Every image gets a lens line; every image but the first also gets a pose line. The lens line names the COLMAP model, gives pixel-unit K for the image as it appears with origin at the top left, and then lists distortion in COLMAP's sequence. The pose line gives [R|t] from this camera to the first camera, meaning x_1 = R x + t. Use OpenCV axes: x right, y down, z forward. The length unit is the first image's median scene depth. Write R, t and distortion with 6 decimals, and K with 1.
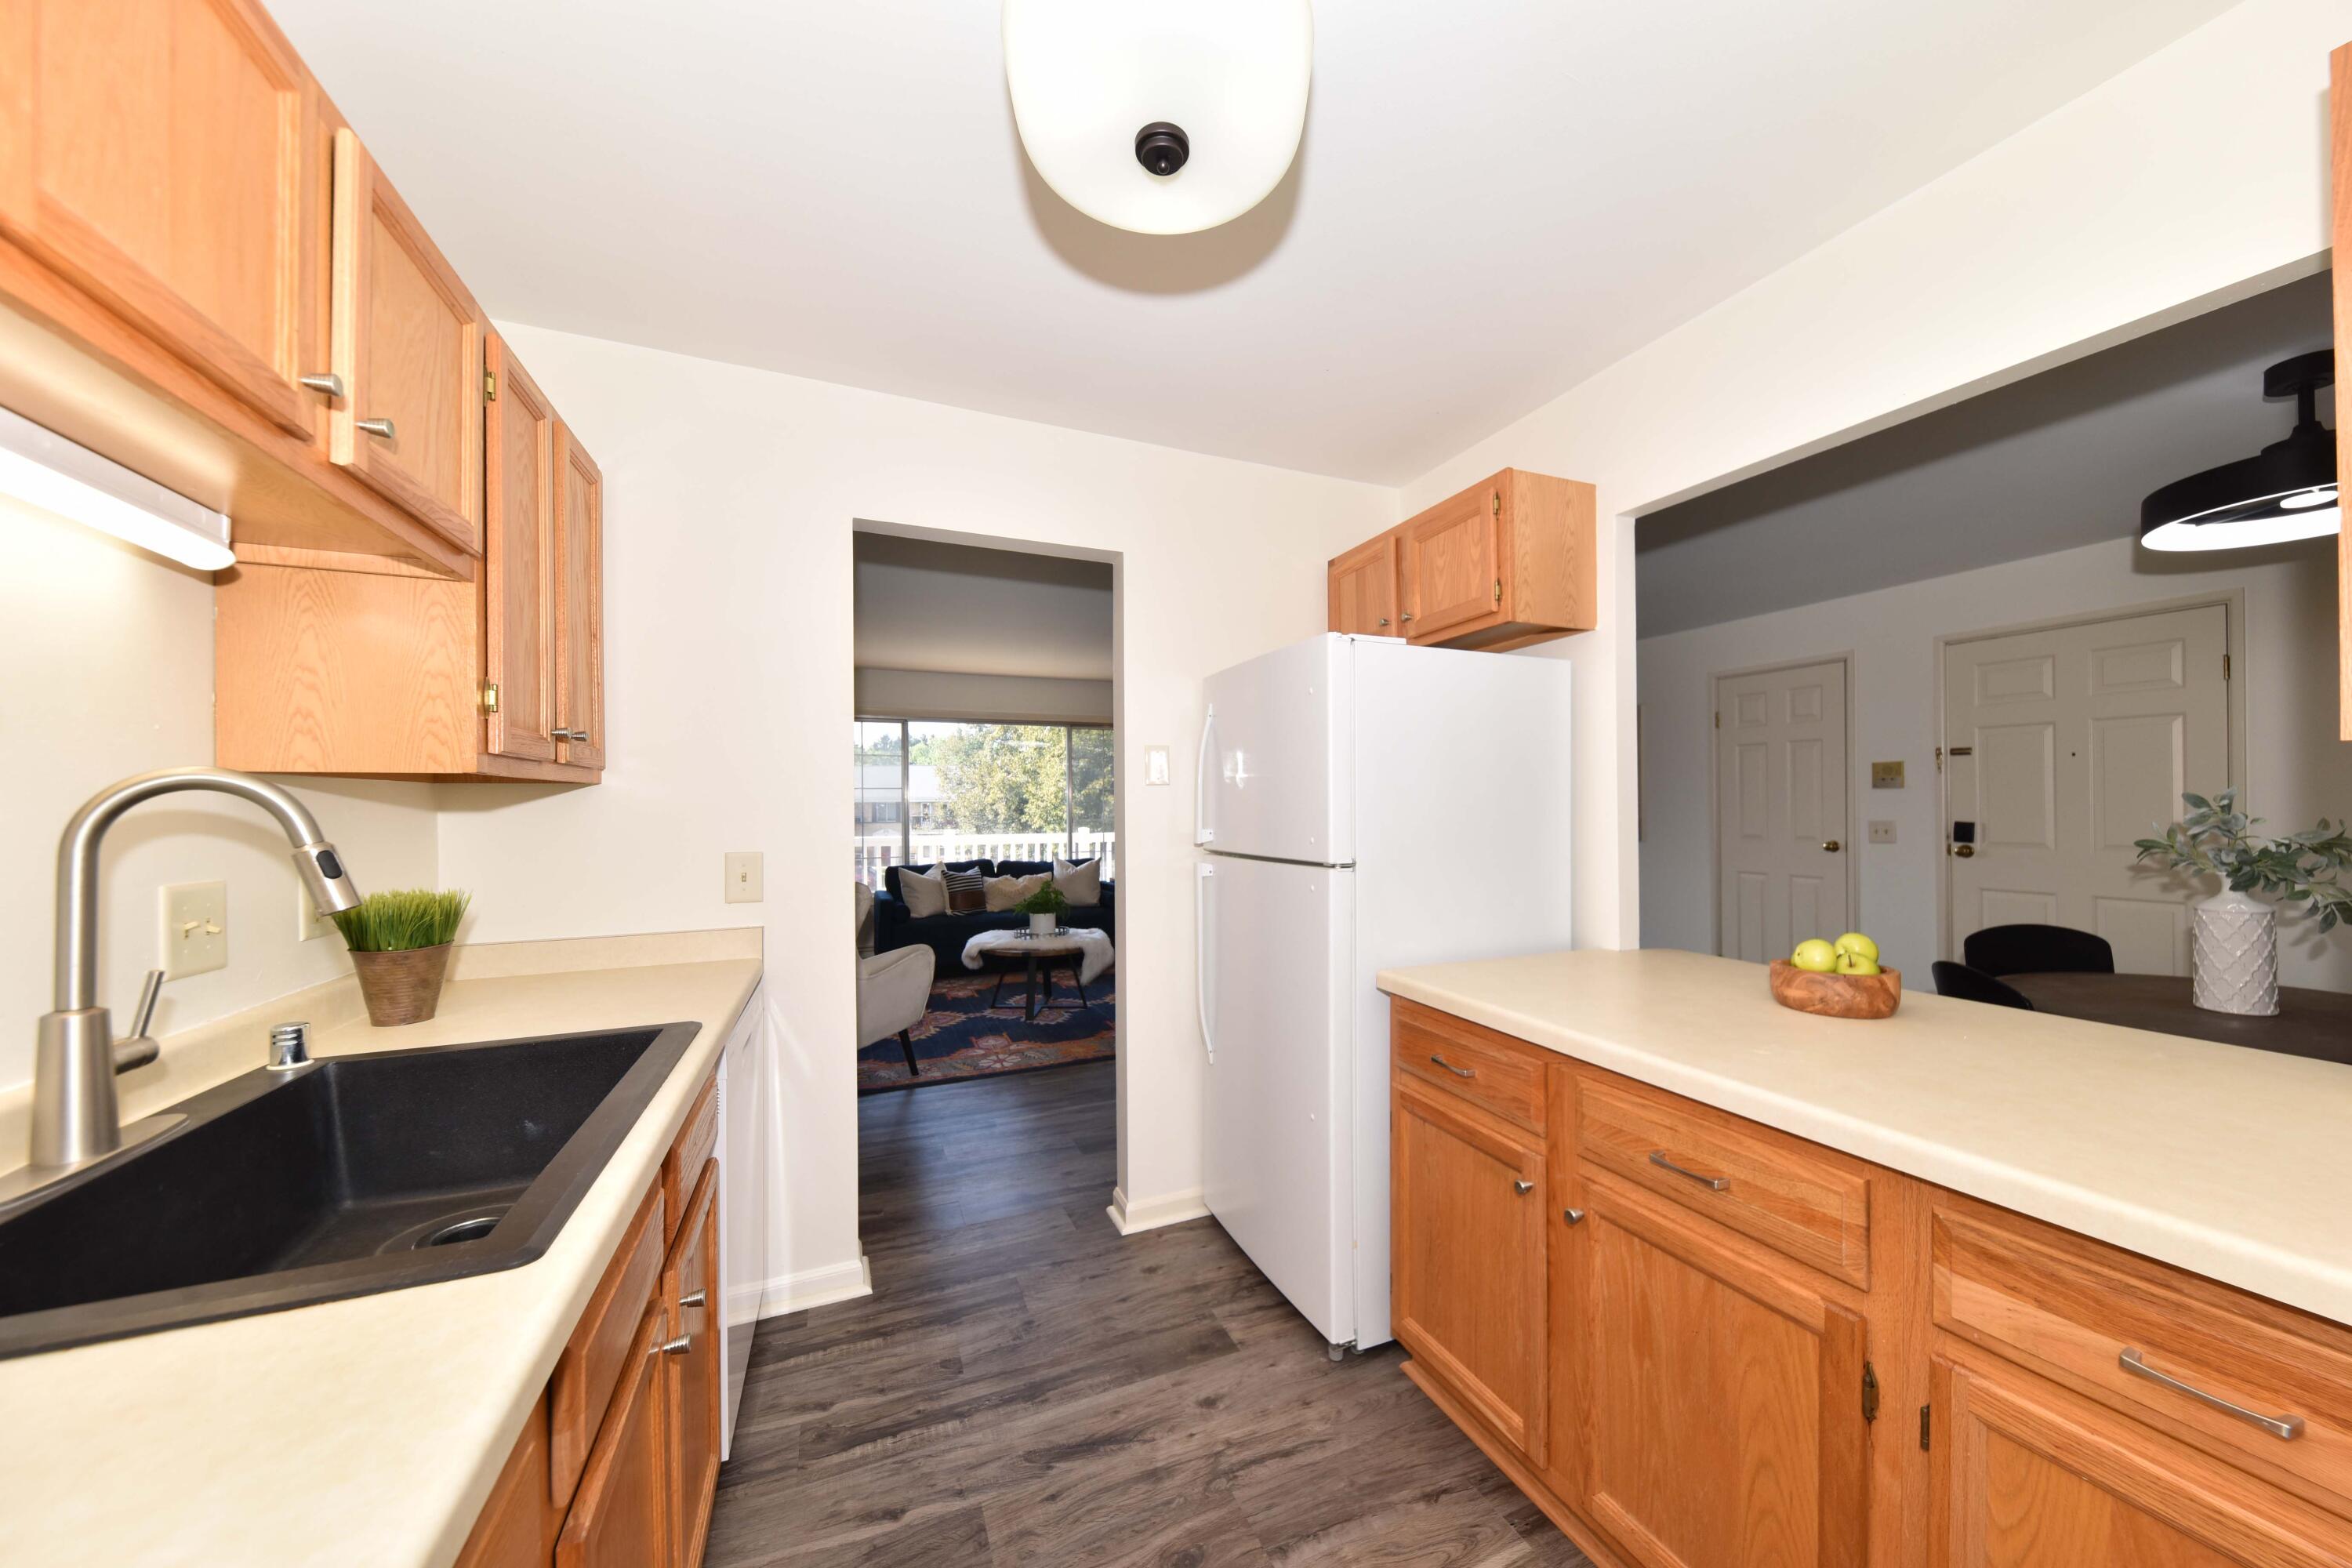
lens RADIAL K [[820.9, 0, 1206.4], [0, 820.9, 803.1], [0, 0, 1]] dist [0.022585, -0.009652]
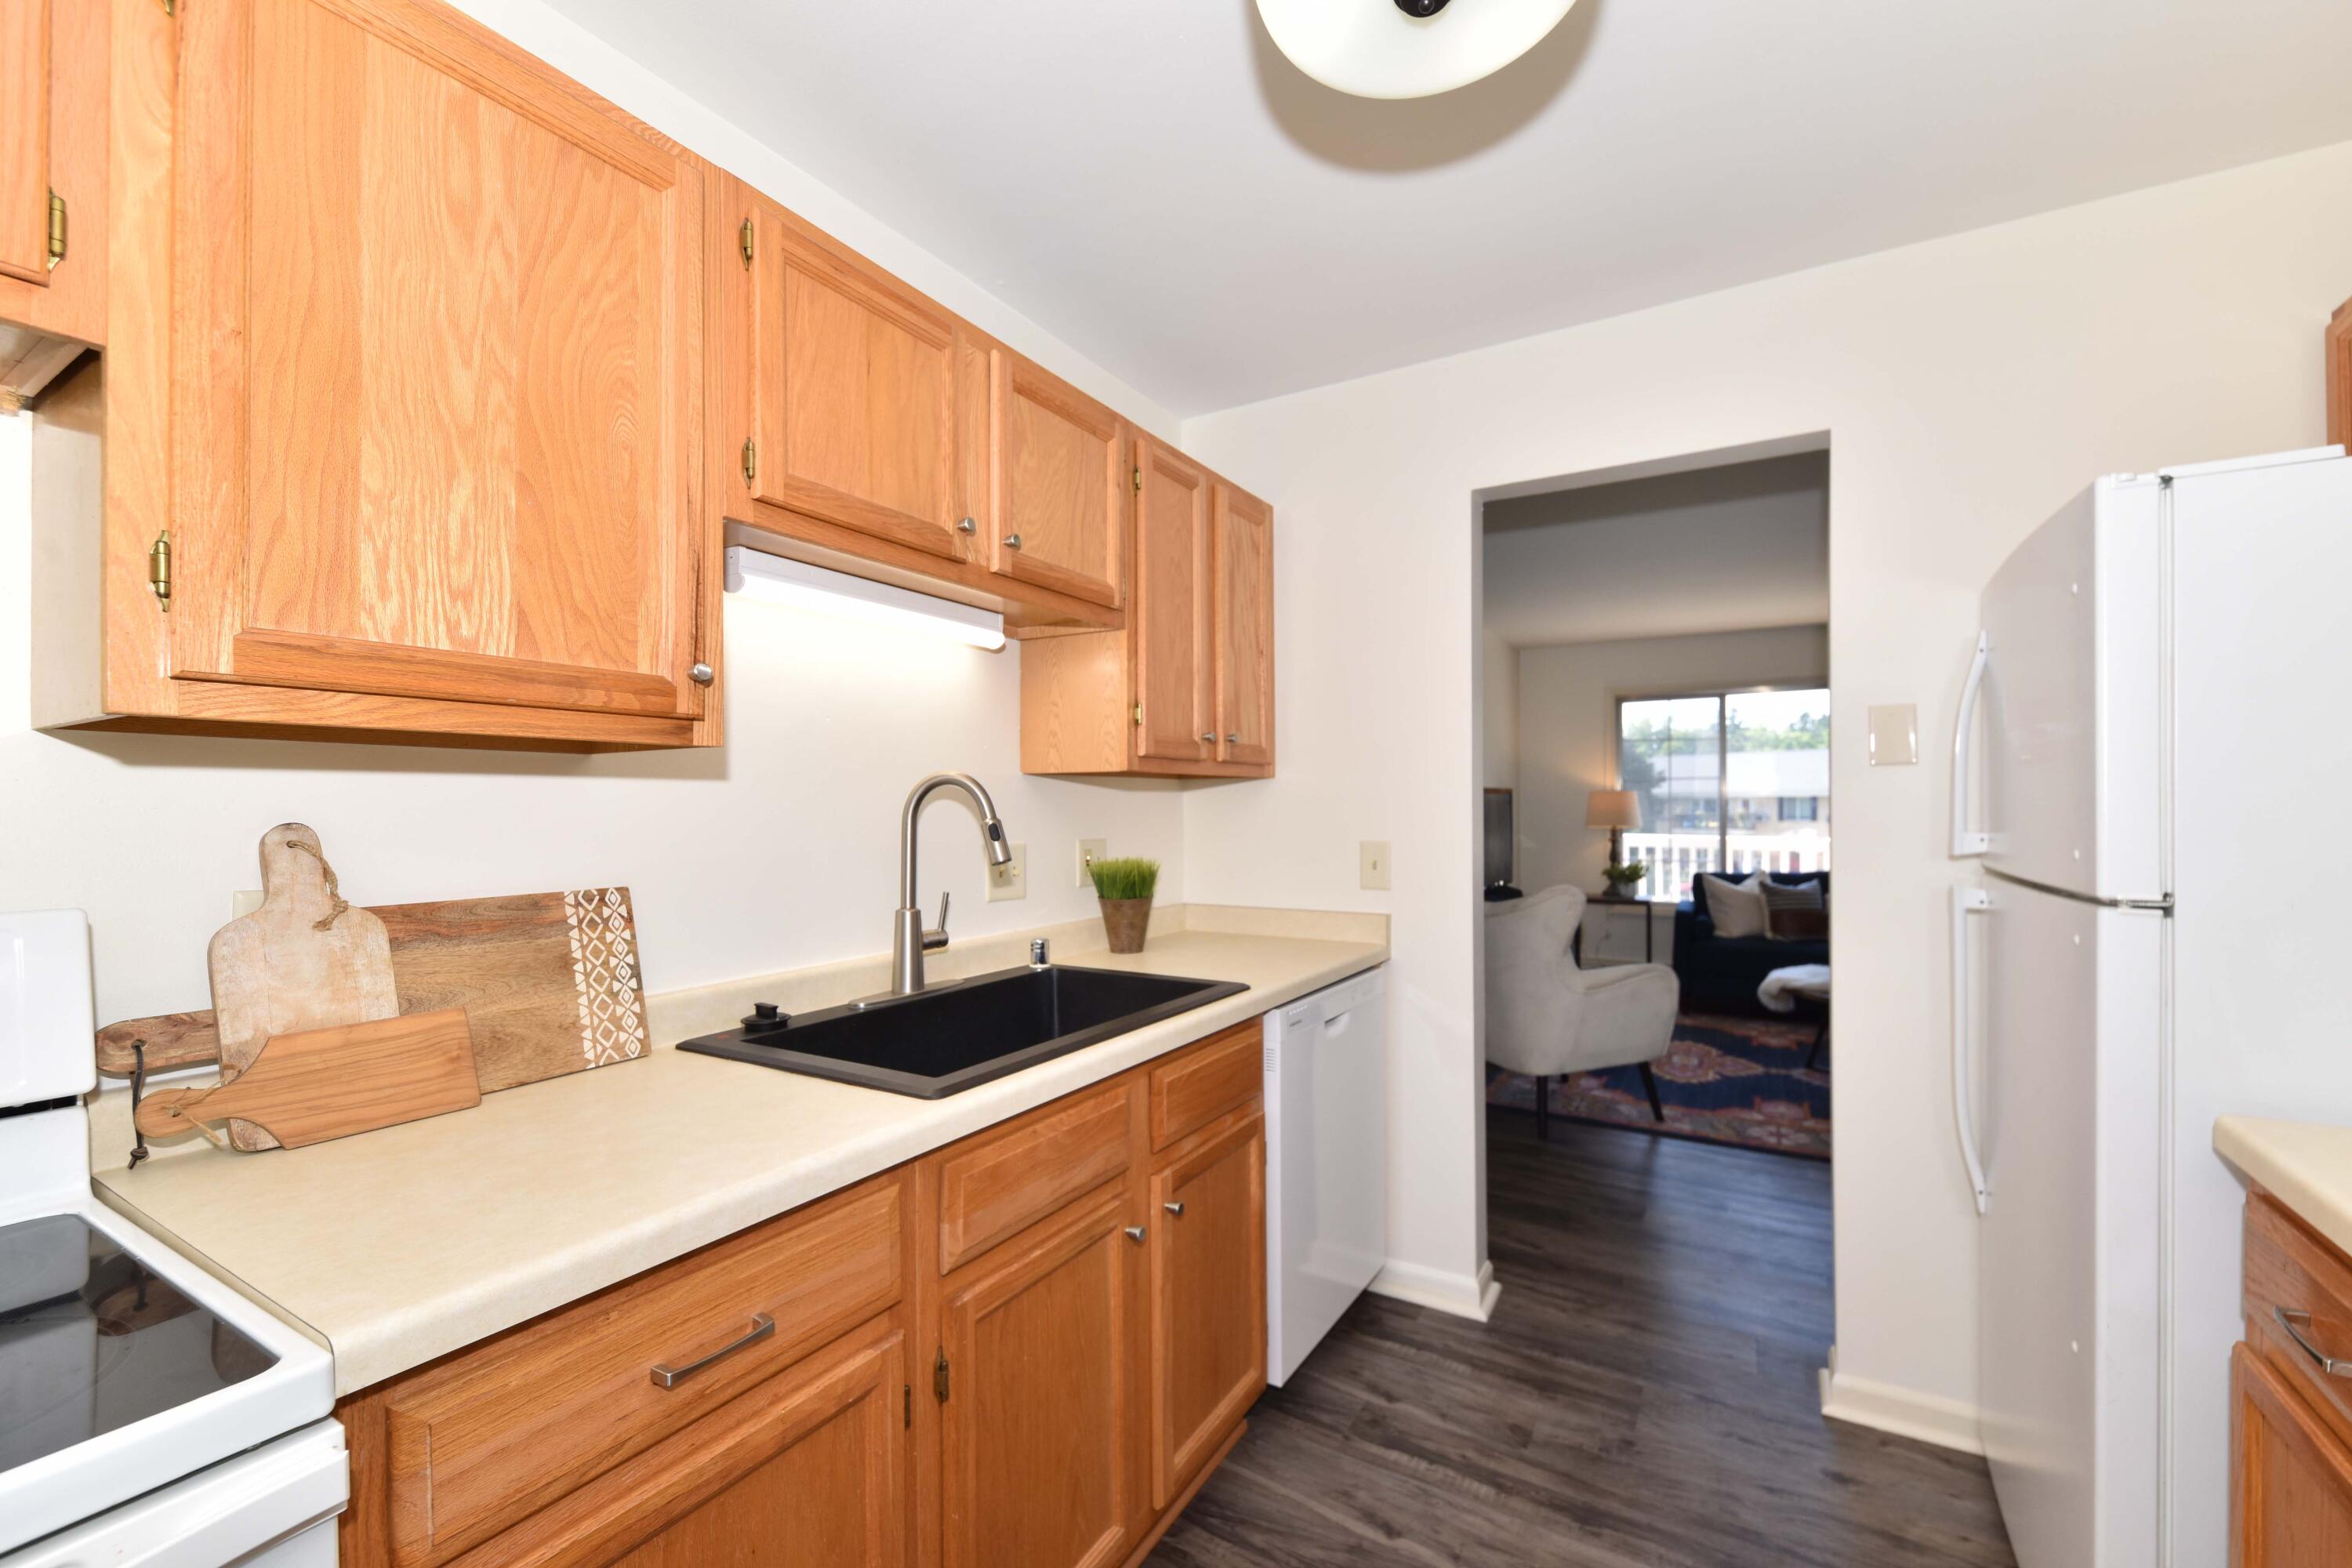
lens RADIAL K [[945.8, 0, 1223.4], [0, 945.8, 801.9], [0, 0, 1]] dist [0.020891, -0.000278]
pose [[0.602095, 0.002819, -0.798419, 0.297039], [0.001116, 0.999990, 0.004371, 0.005087], [0.798423, -0.003523, 0.602086, 0.137589]]
